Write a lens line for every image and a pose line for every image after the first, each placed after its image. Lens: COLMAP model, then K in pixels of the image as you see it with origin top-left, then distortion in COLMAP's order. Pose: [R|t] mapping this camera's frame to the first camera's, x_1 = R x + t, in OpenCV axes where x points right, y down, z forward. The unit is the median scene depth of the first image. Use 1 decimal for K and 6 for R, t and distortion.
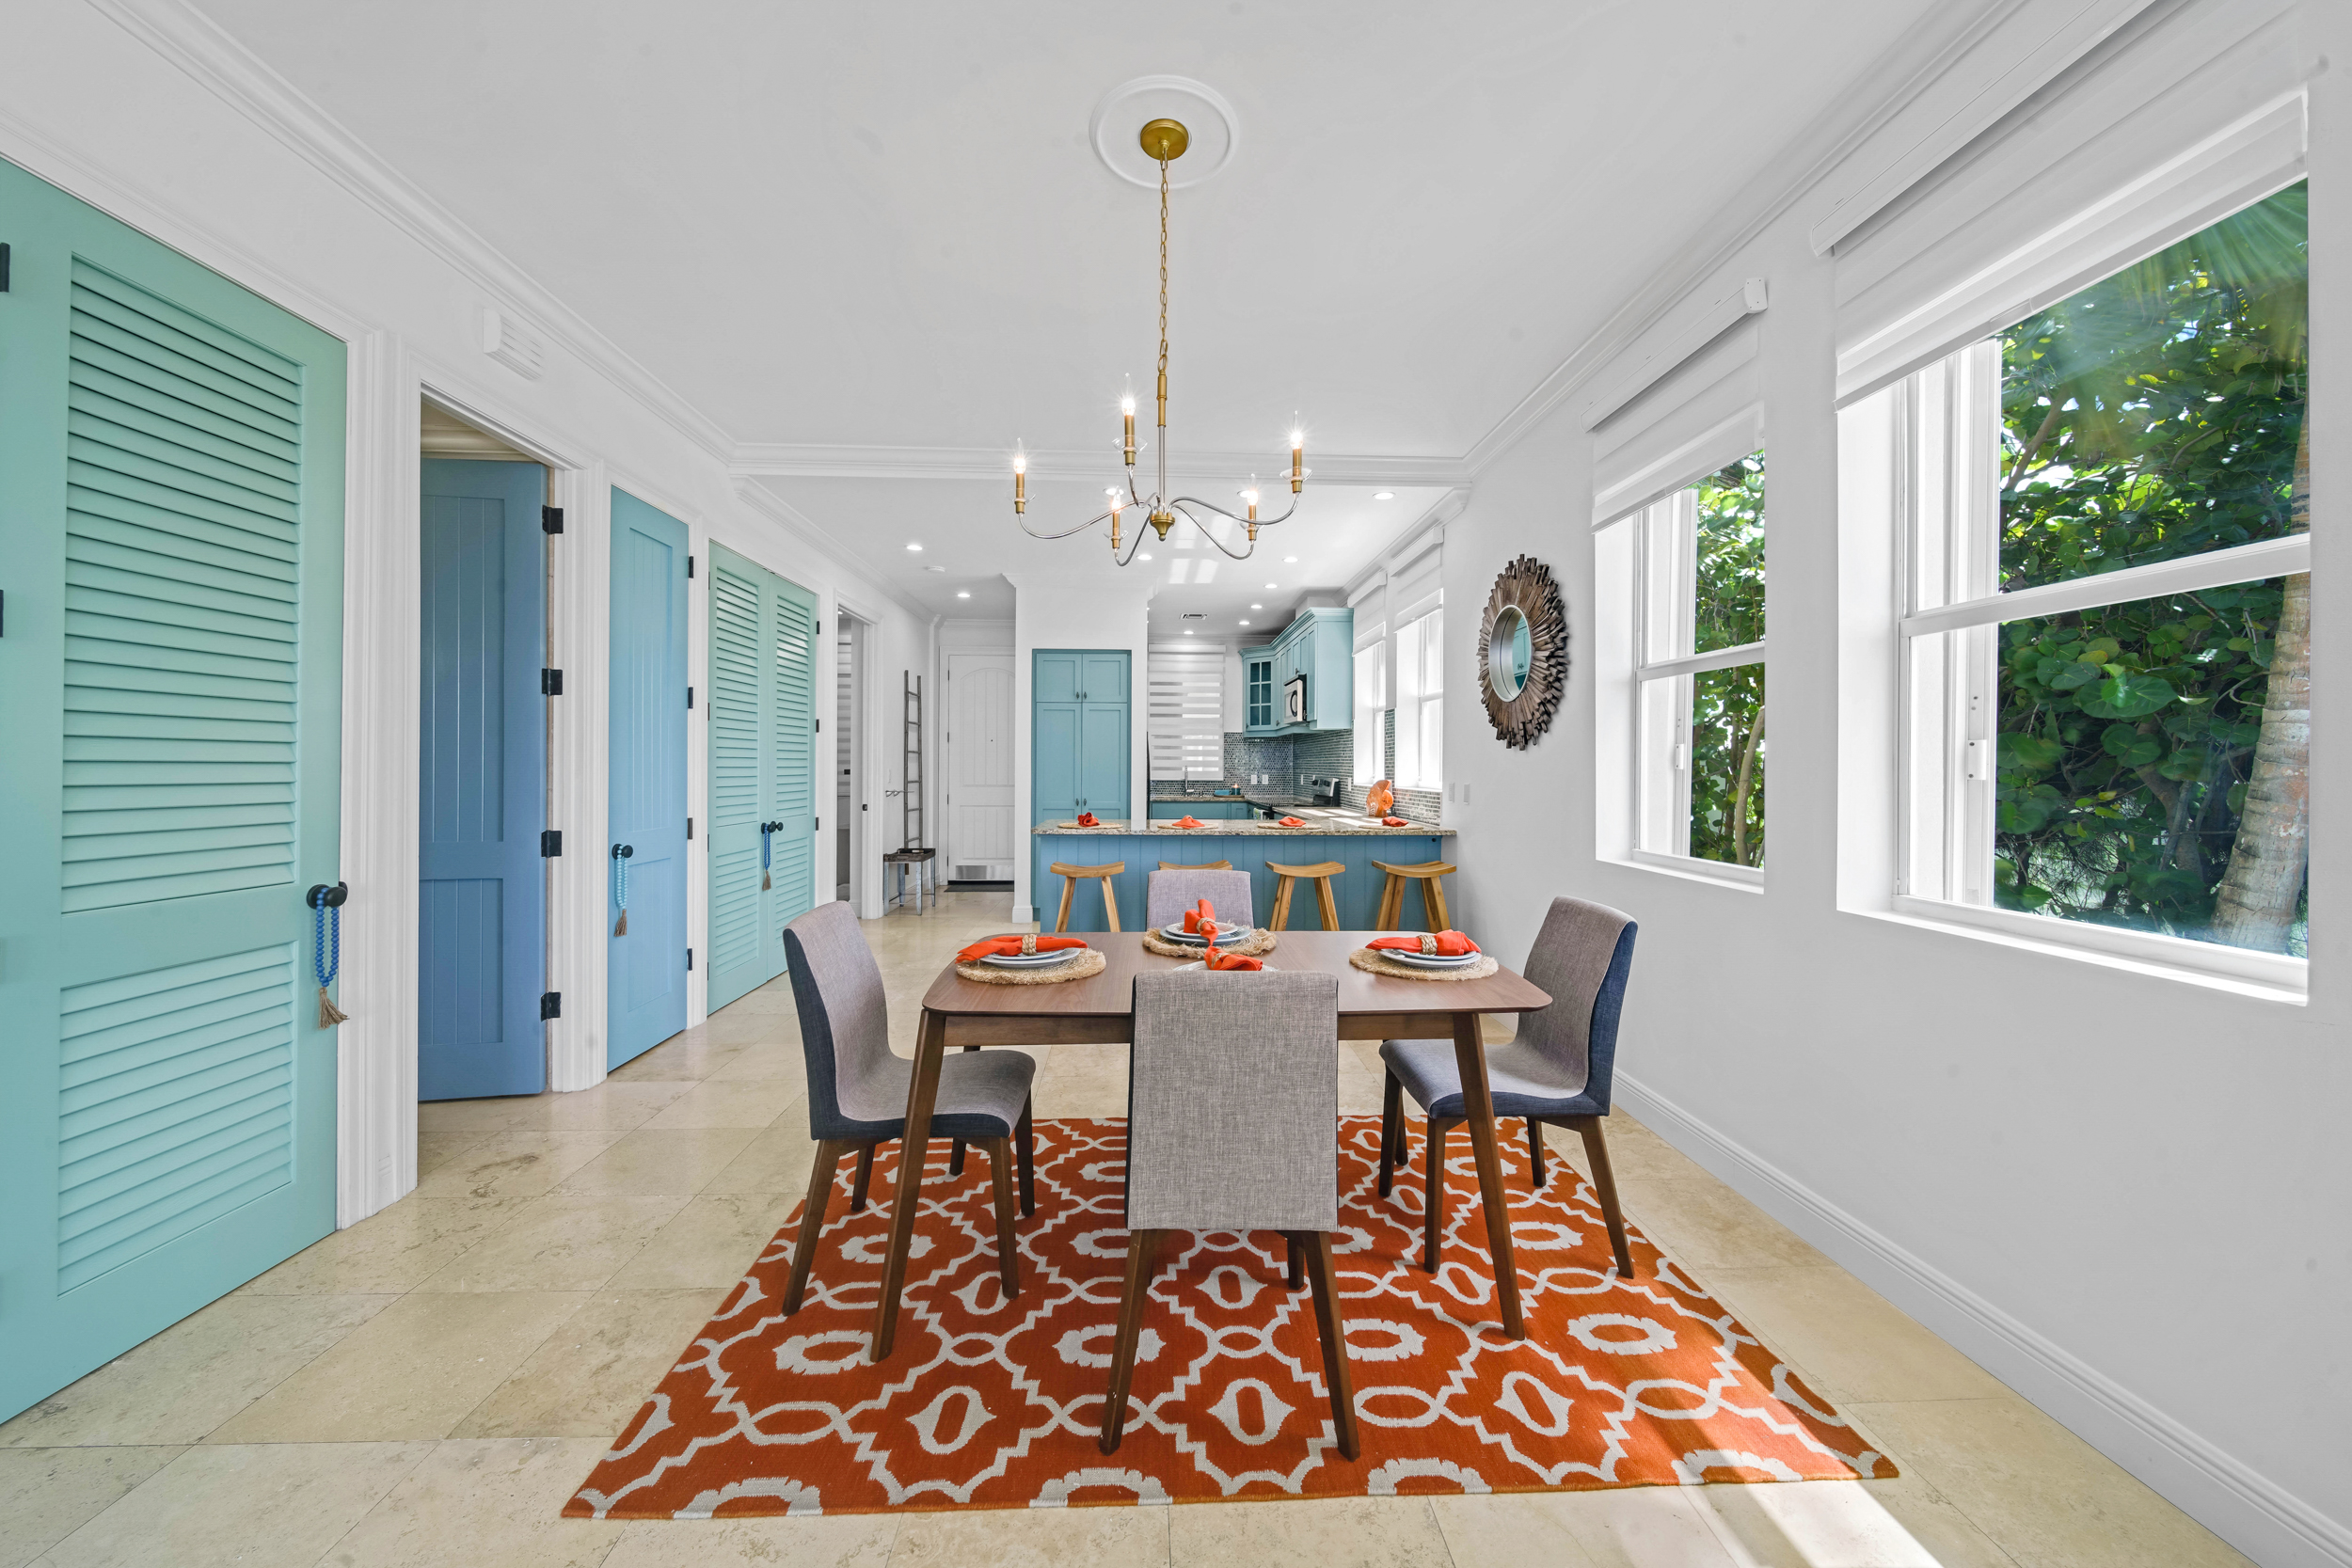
lens RADIAL K [[835.1, 0, 1169.6], [0, 835.1, 767.6], [0, 0, 1]] dist [-0.001950, -0.000303]
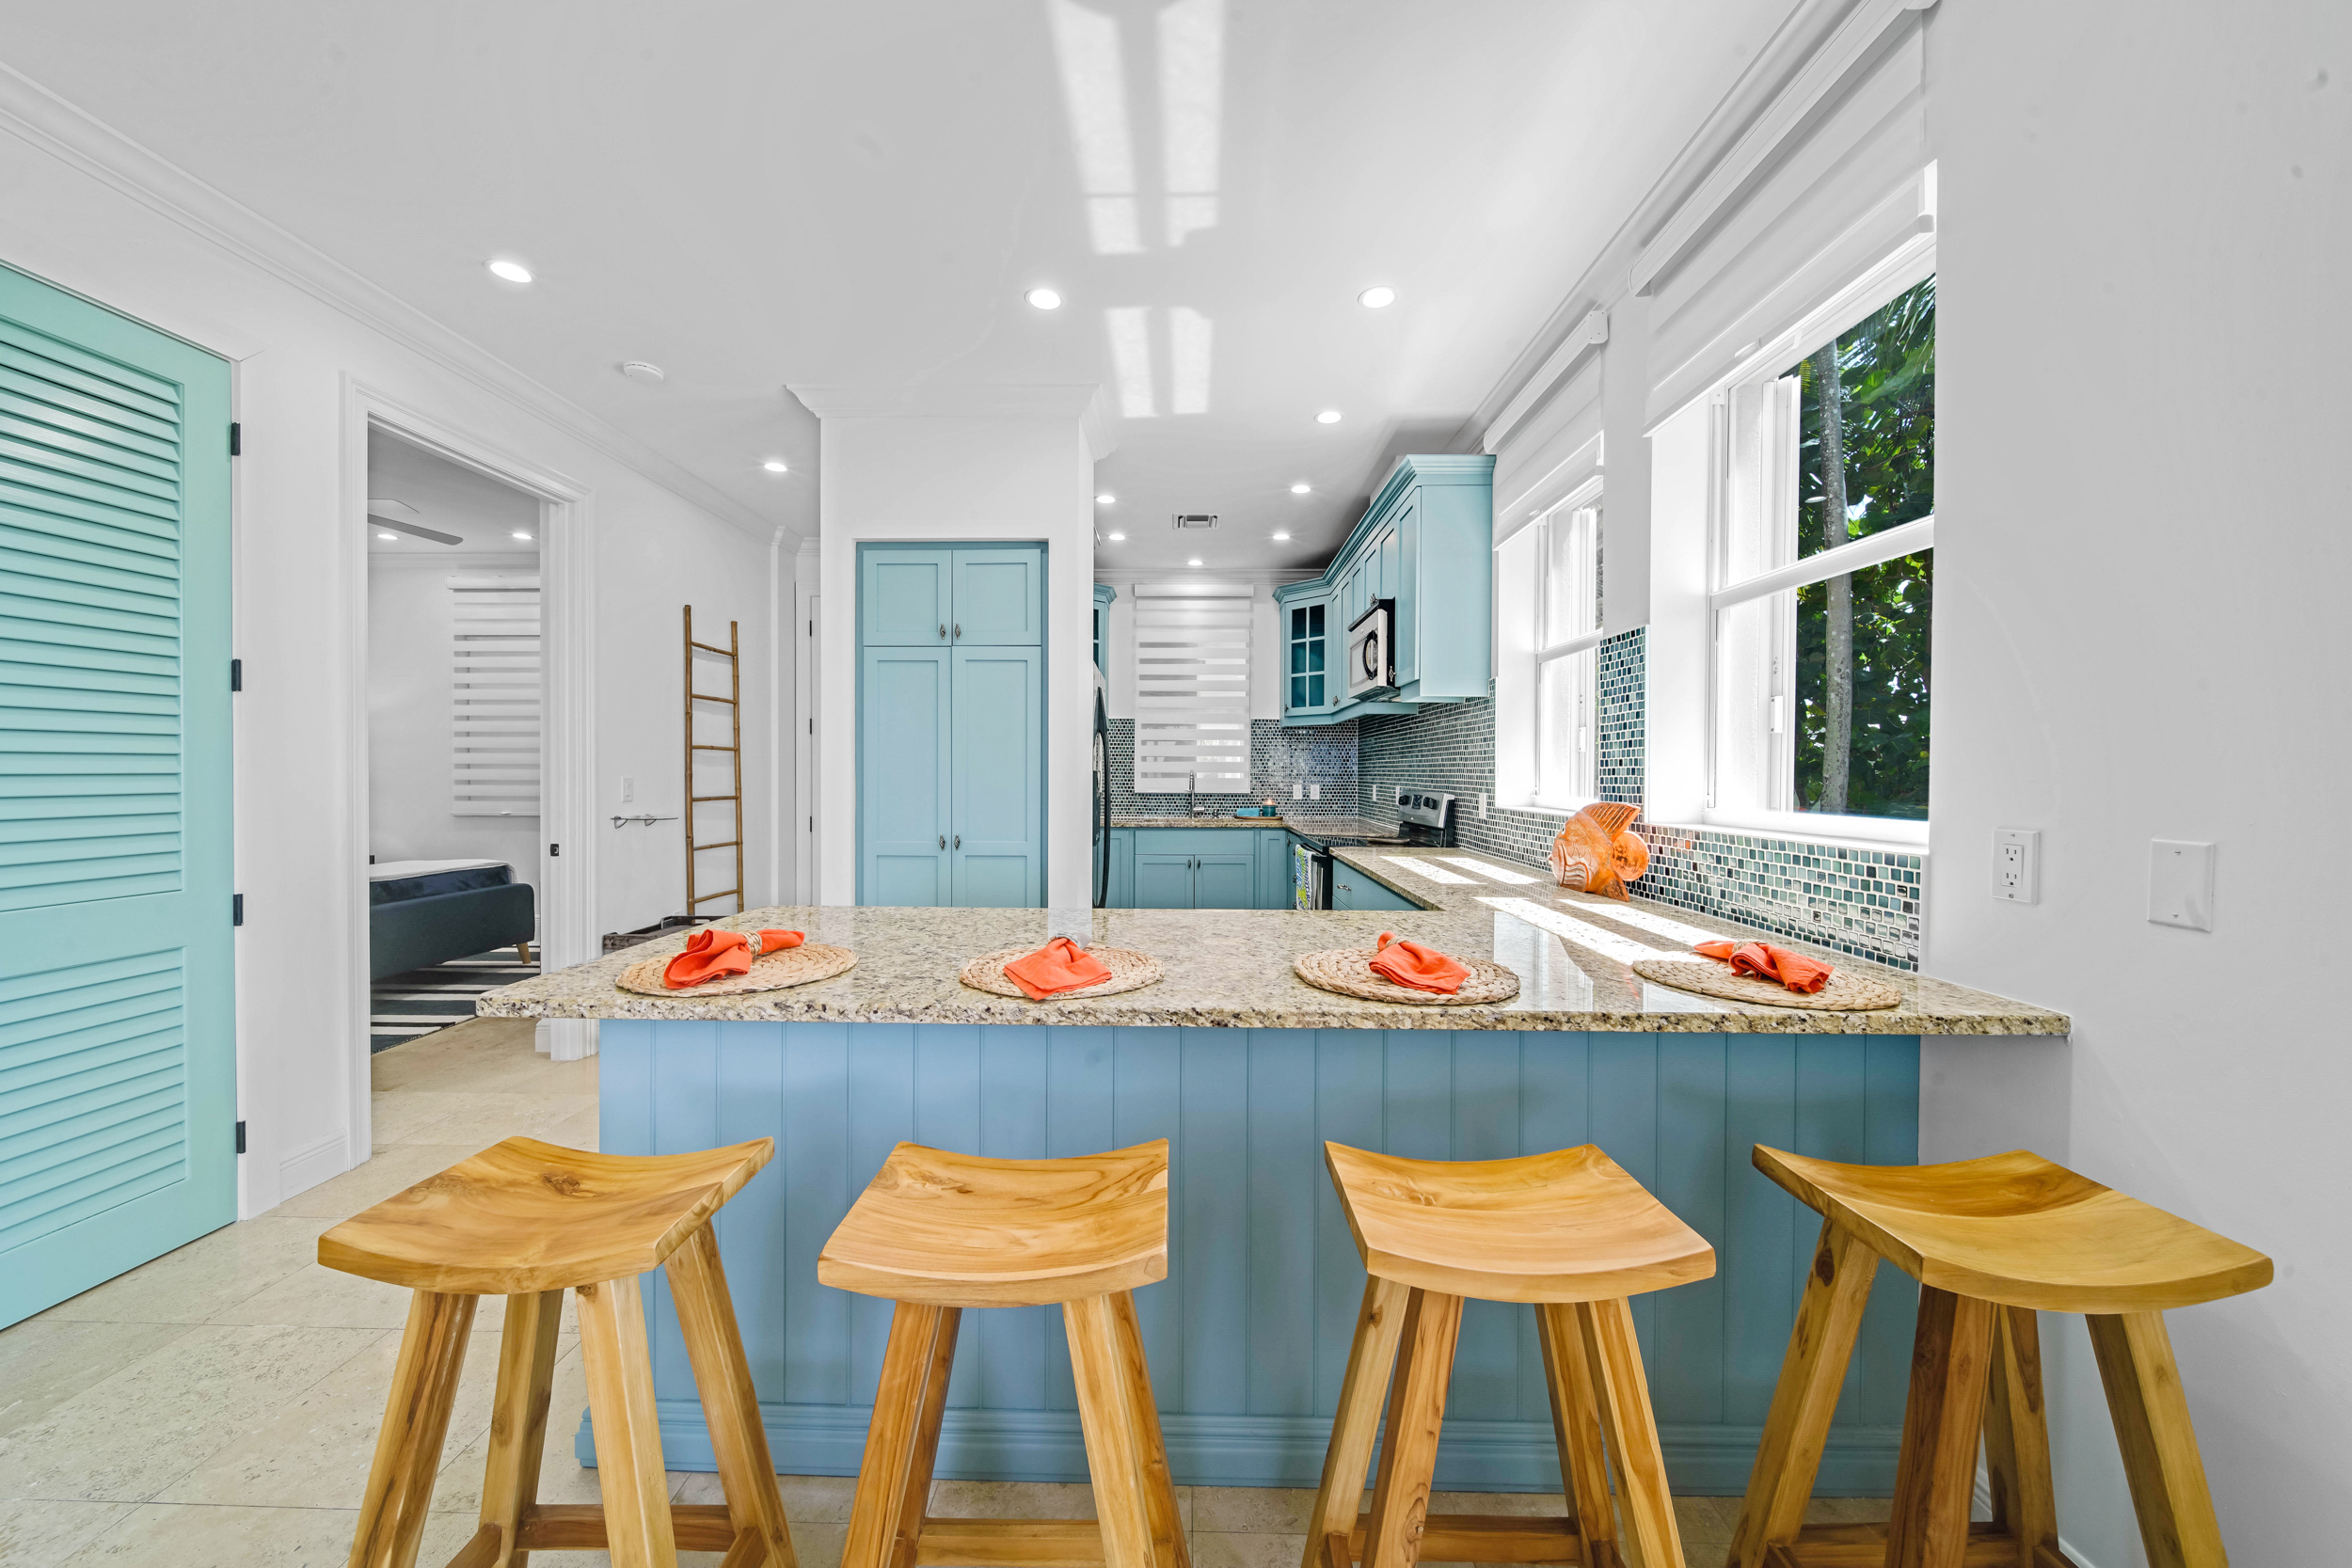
lens RADIAL K [[826.2, 0, 1168.7], [0, 826.2, 781.7], [0, 0, 1]] dist [-0.000410, -0.000118]
pose [[0.998233, -0.000391, -0.059418, 0.053942], [0.001022, 0.999943, 0.010603, -0.000683], [0.059410, -0.010645, 0.998177, 0.487258]]
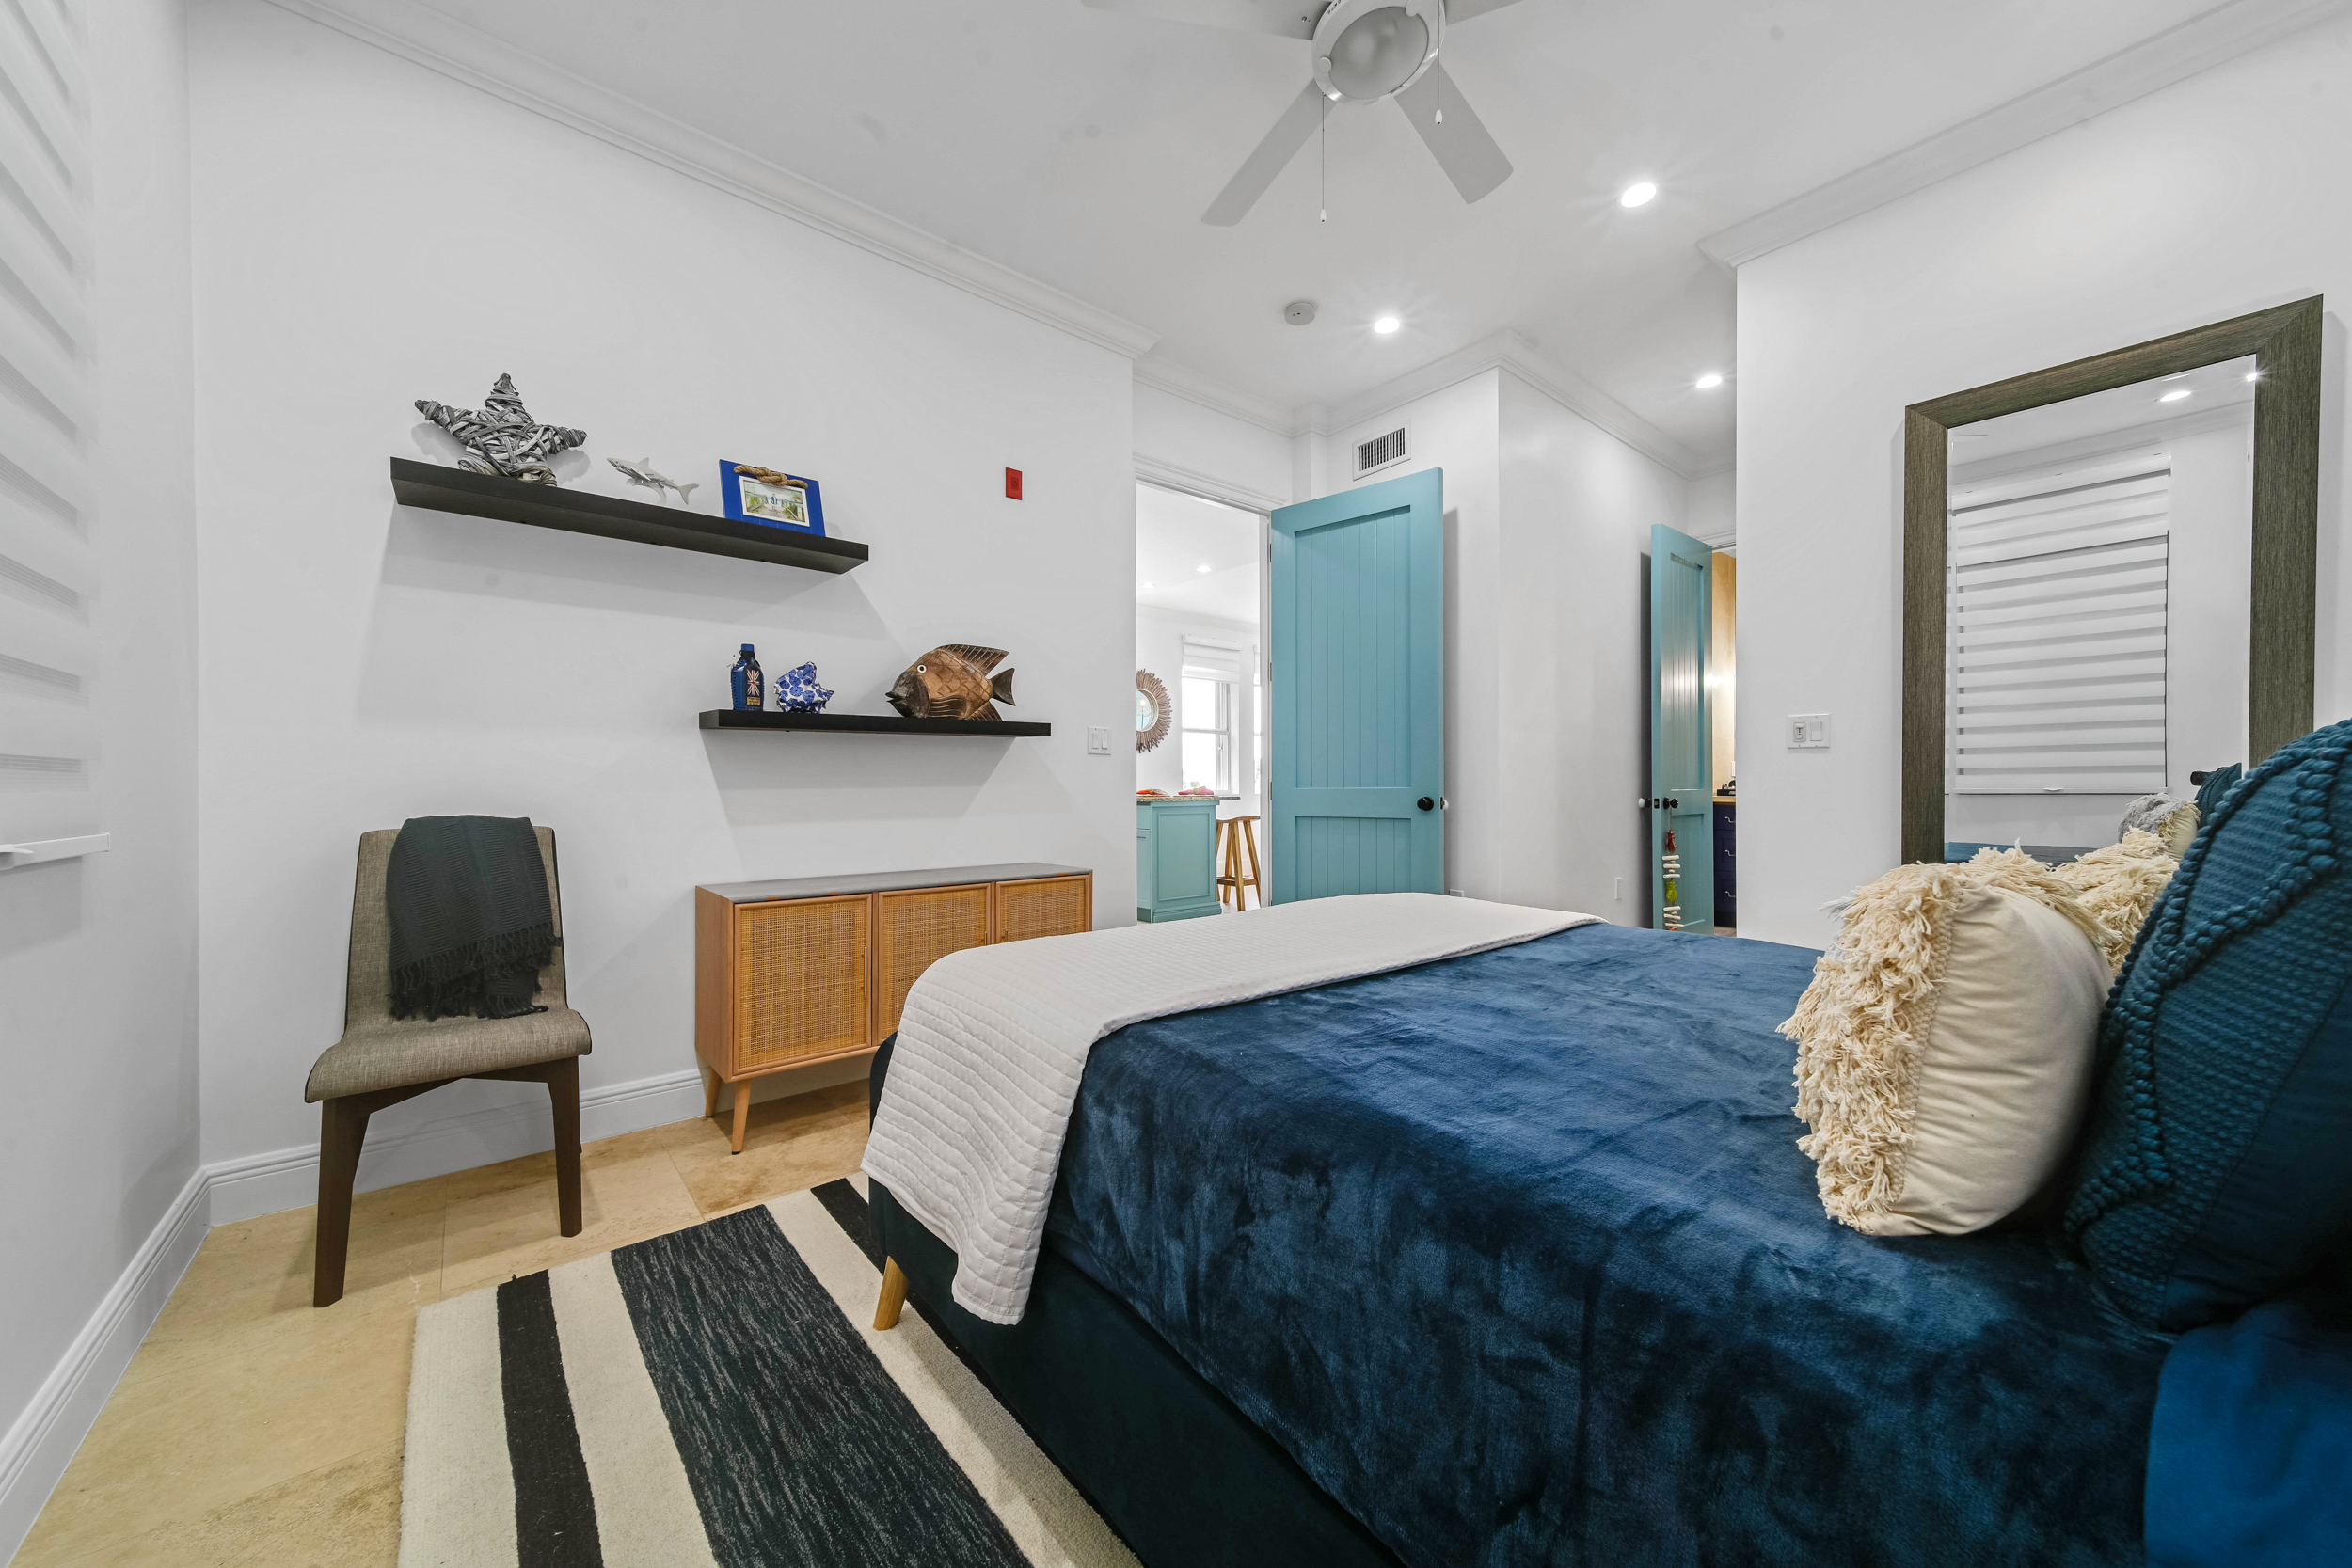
lens RADIAL K [[836.2, 0, 1171.3], [0, 836.2, 792.4], [0, 0, 1]] dist [-0.001048, -0.000173]
pose [[-0.597441, -0.005913, 0.801891, -0.807760], [0.002644, 0.999953, 0.009343, 0.036412], [-0.801909, 0.007702, -0.597397, 1.270147]]
